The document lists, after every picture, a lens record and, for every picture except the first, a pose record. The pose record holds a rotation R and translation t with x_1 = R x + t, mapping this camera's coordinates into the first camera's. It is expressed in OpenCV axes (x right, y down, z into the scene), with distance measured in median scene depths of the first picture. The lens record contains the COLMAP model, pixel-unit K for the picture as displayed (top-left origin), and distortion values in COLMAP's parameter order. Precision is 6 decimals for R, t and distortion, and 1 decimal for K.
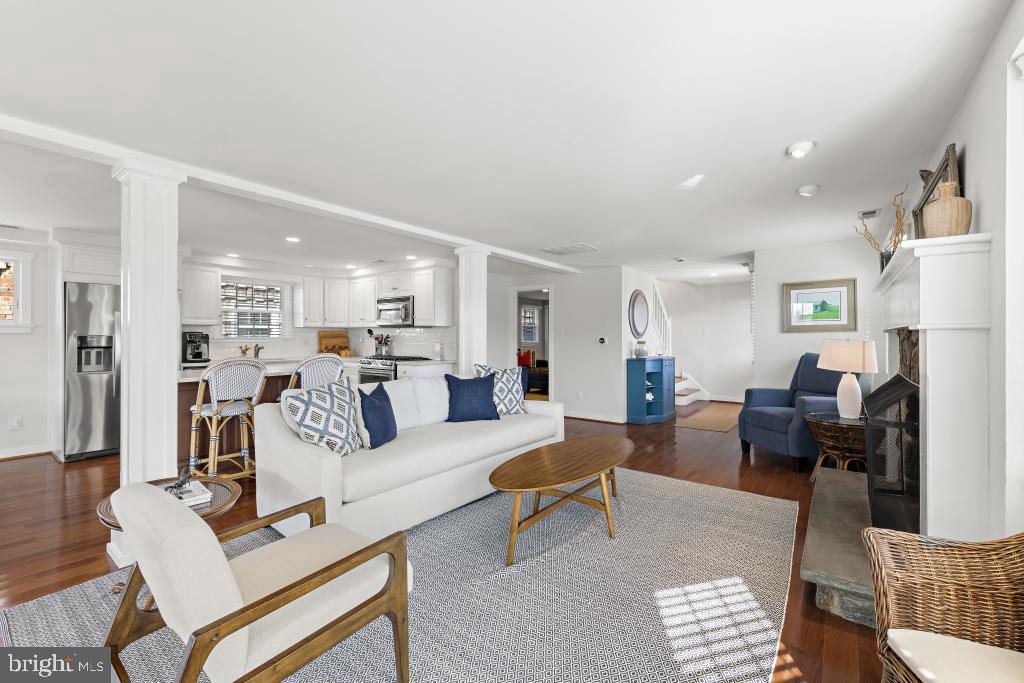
lens RADIAL K [[431.0, 0, 510.3], [0, 431.0, 335.2], [0, 0, 1]] dist [0.008734, -0.000043]
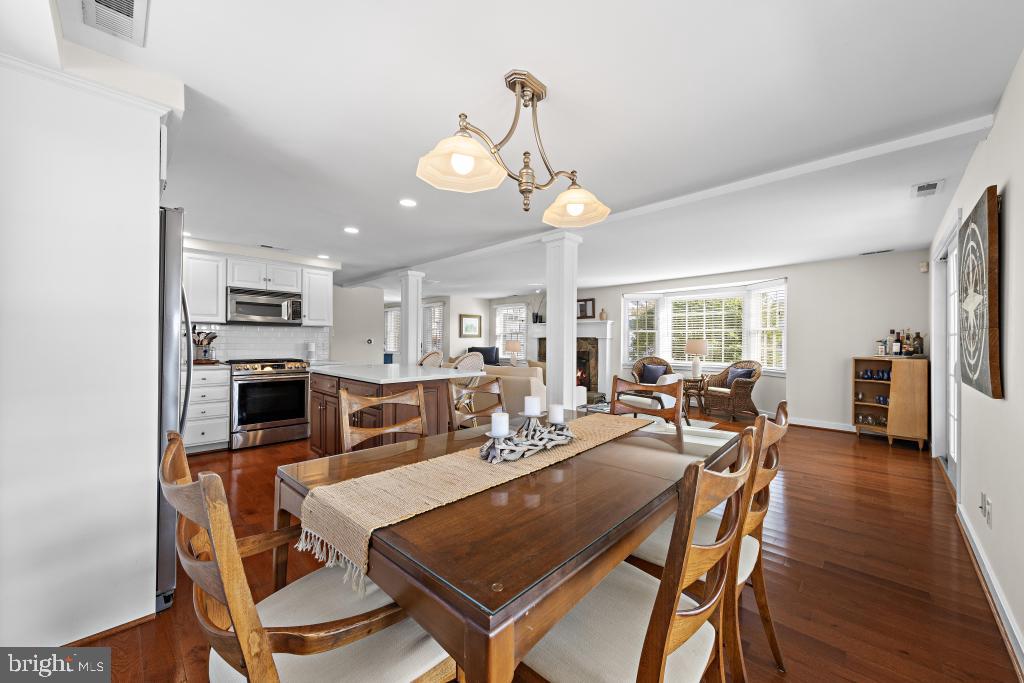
lens RADIAL K [[381.6, 0, 518.4], [0, 381.6, 340.2], [0, 0, 1]] dist [0.001818, 0.000061]
pose [[0.108532, 0.006164, 0.994074, -1.133188], [-0.008515, 0.999950, -0.005271, 0.013090], [-0.994057, -0.007892, 0.108579, 0.492219]]
